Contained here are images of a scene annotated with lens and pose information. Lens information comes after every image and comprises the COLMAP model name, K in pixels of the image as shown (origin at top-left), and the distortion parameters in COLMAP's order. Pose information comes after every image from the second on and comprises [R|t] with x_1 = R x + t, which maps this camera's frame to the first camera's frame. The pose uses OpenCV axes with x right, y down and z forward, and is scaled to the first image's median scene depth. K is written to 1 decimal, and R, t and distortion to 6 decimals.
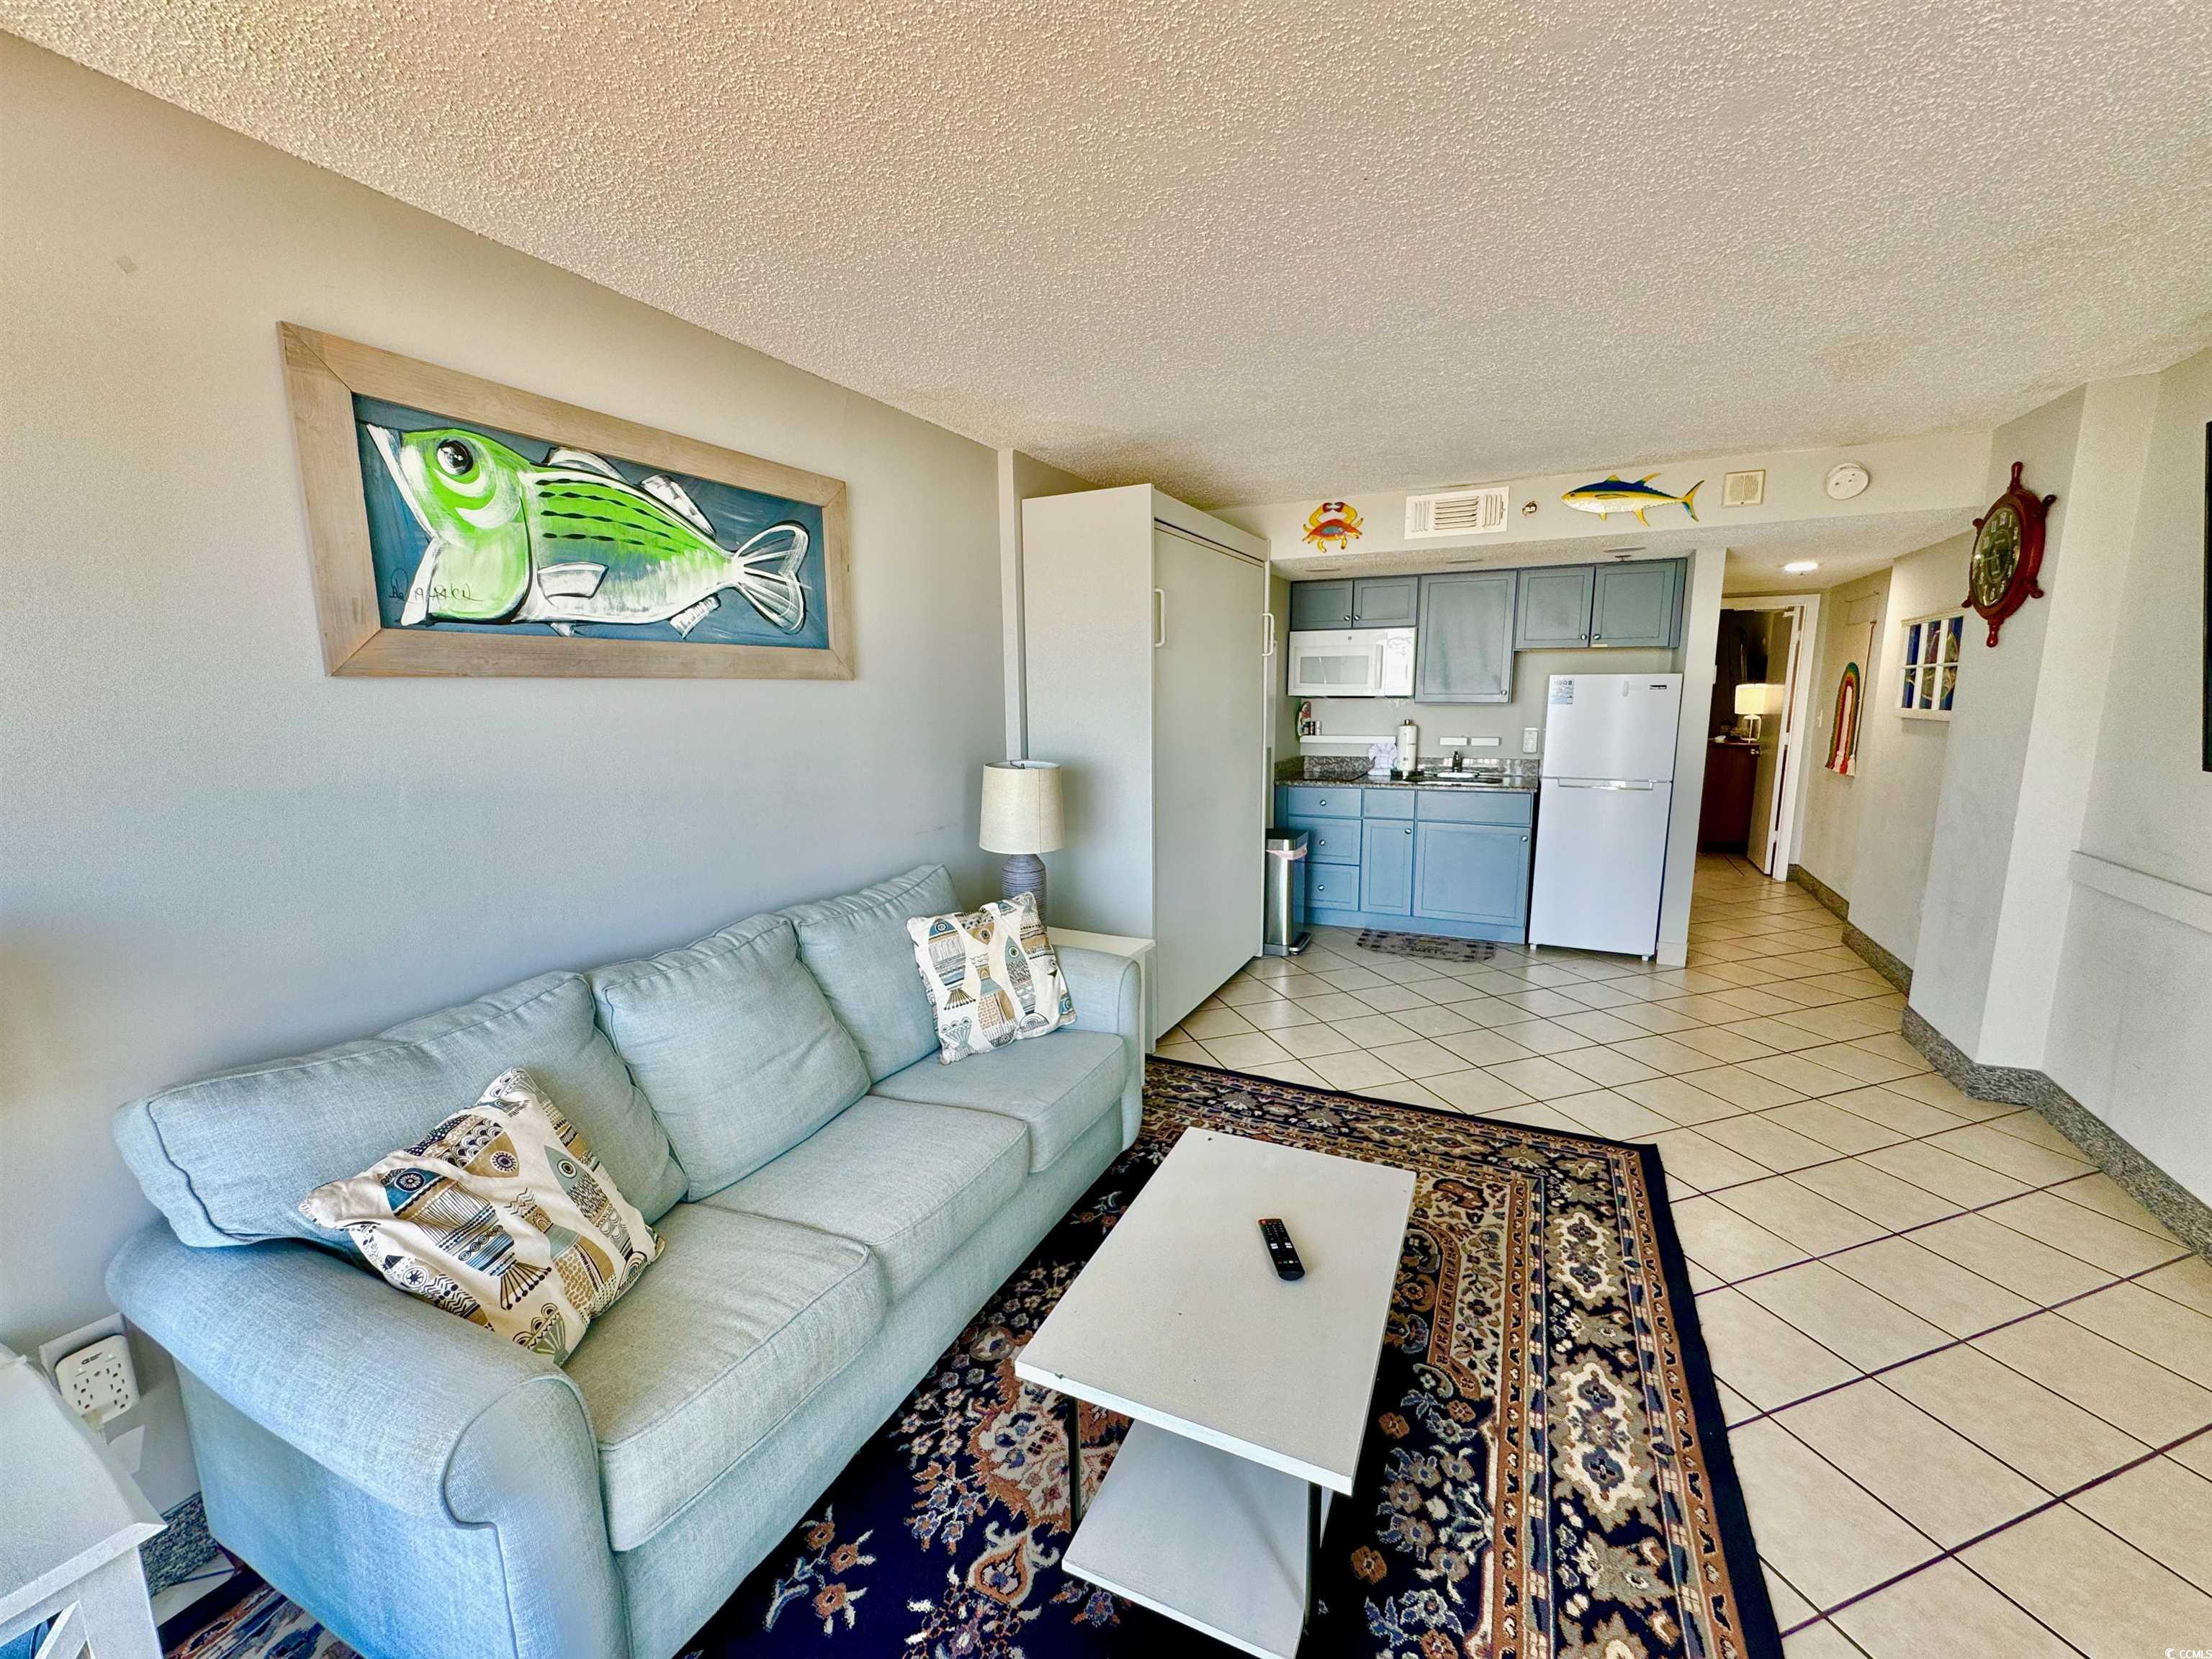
lens RADIAL K [[883.7, 0, 1107.9], [0, 883.7, 828.7], [0, 0, 1]] dist [-0.003083, 0.000299]
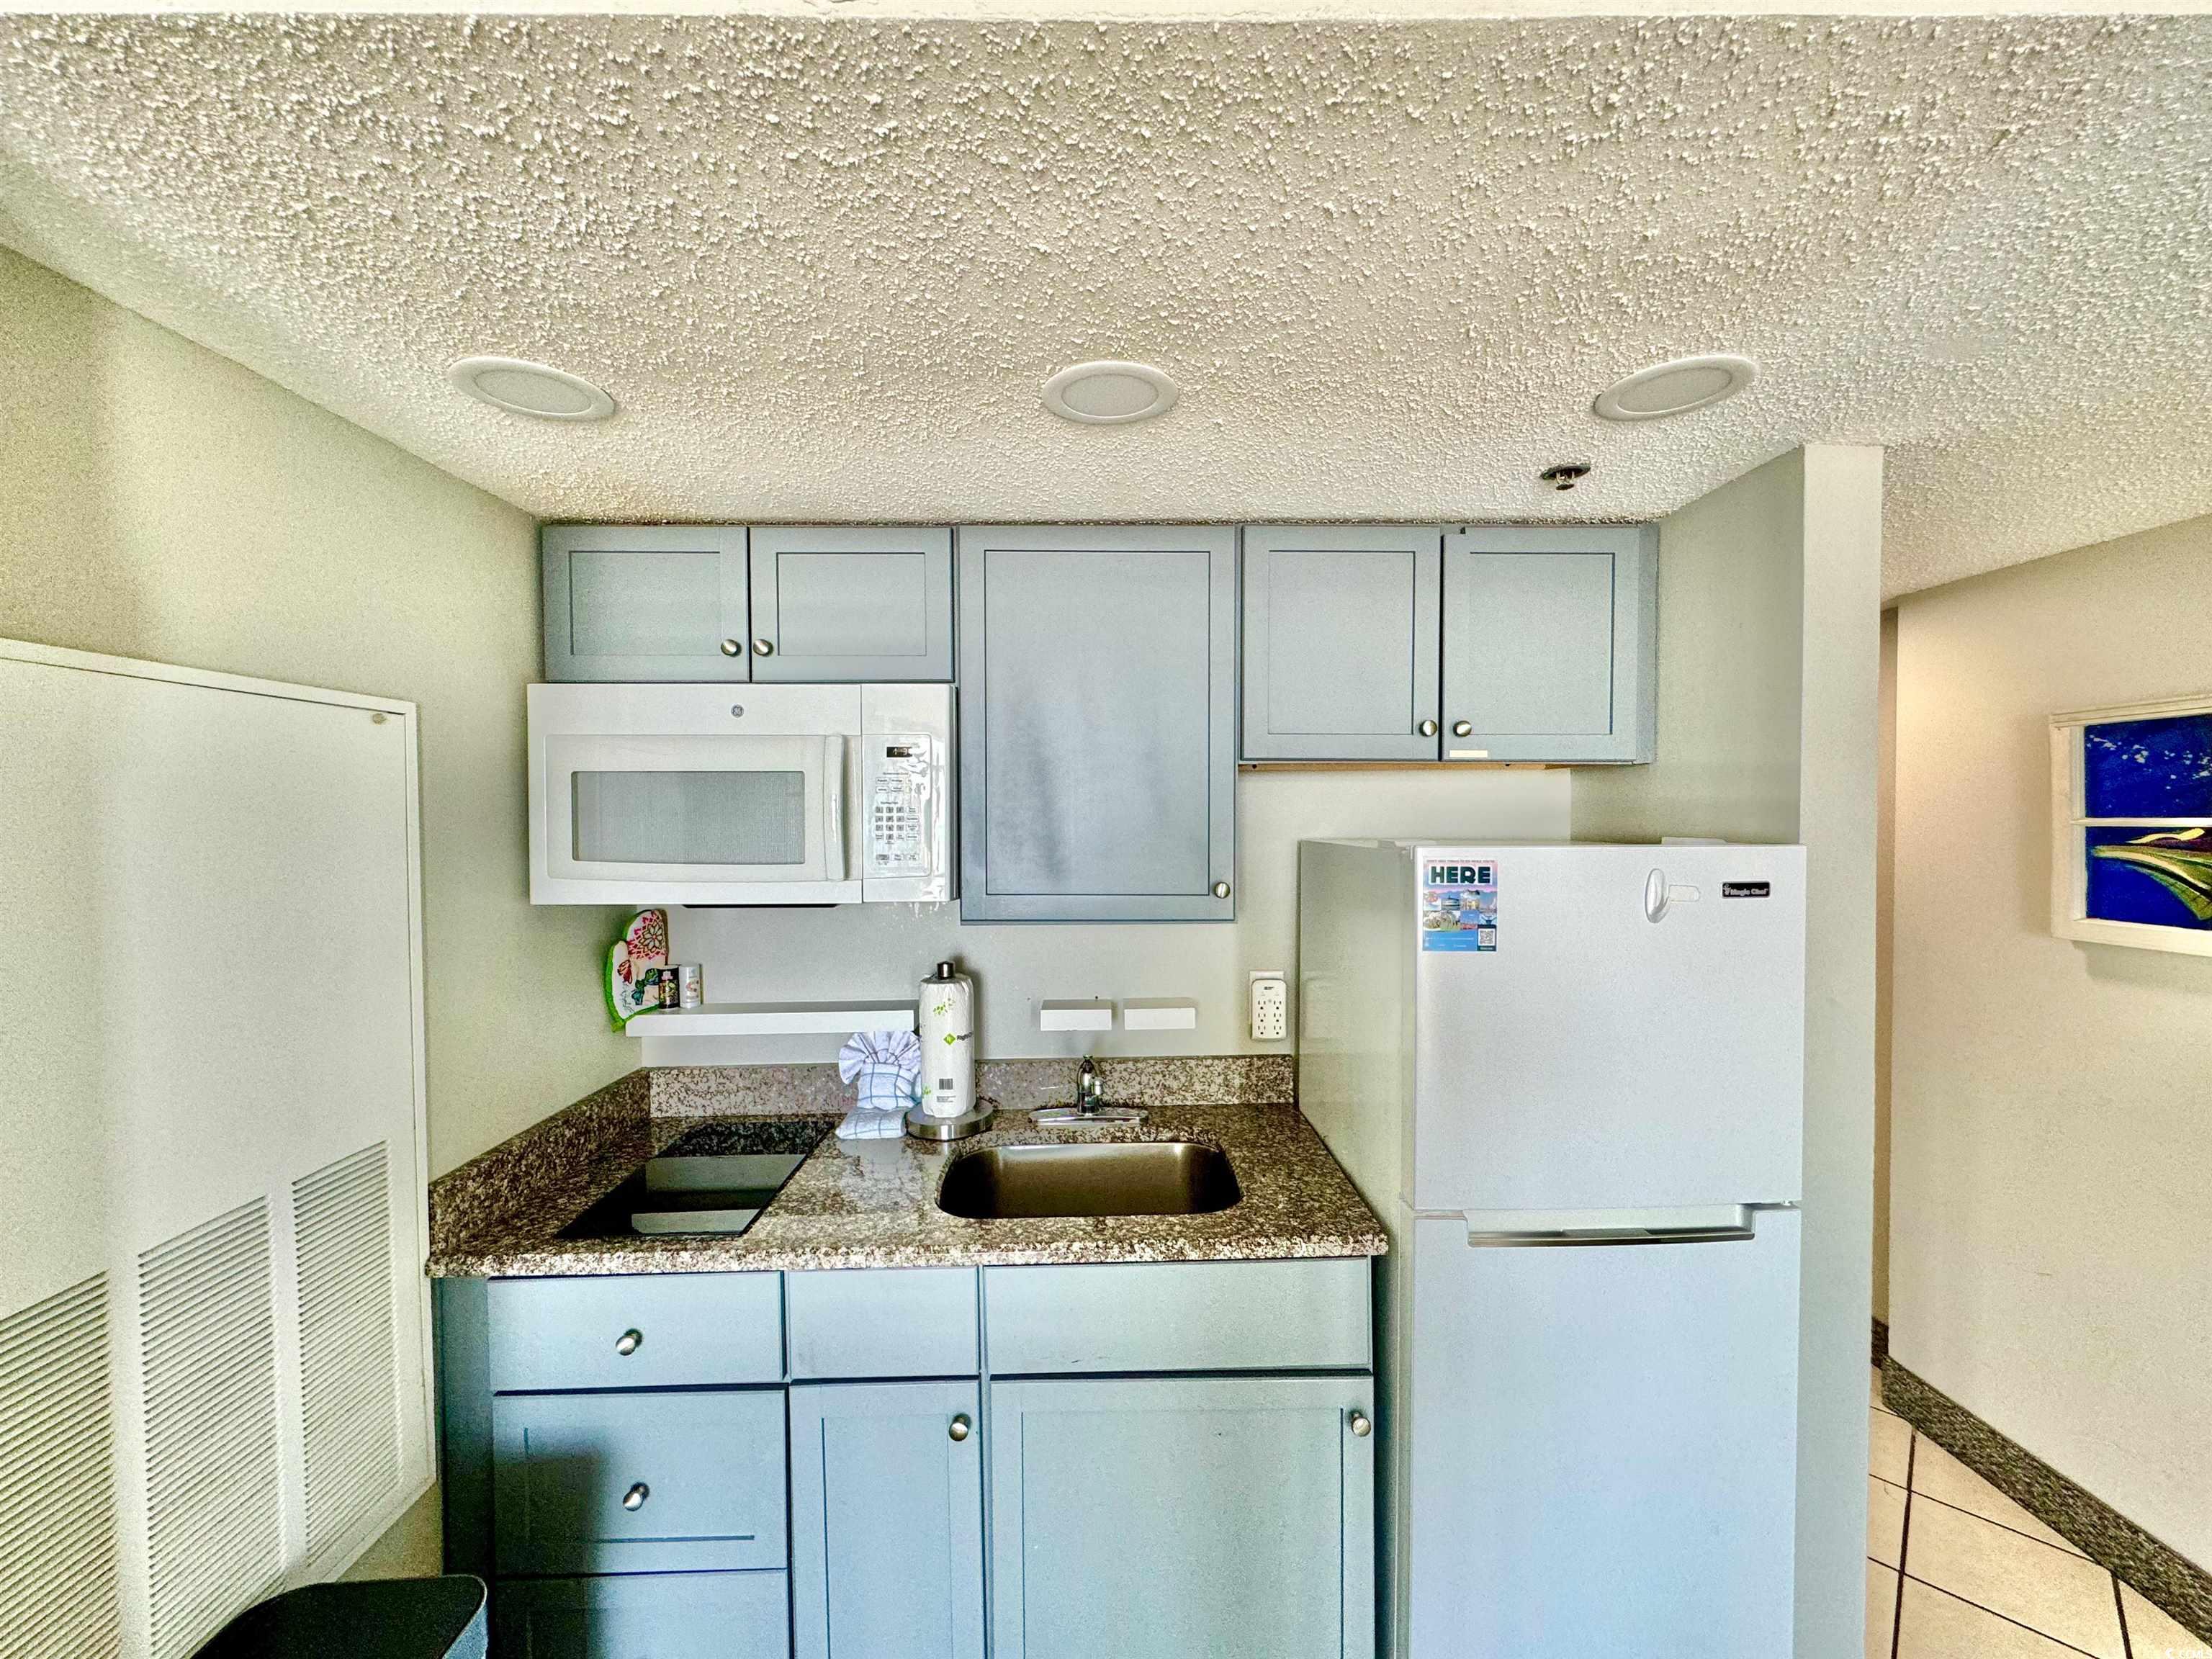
lens RADIAL K [[883.7, 0, 1109.1], [0, 883.7, 836.0], [0, 0, 1]] dist [-0.003083, 0.000299]
pose [[0.891886, -0.005001, 0.452232, 0.514540], [0.067419, 0.990236, -0.122013, -0.266425], [-0.447206, 0.139310, 0.883515, 1.415691]]
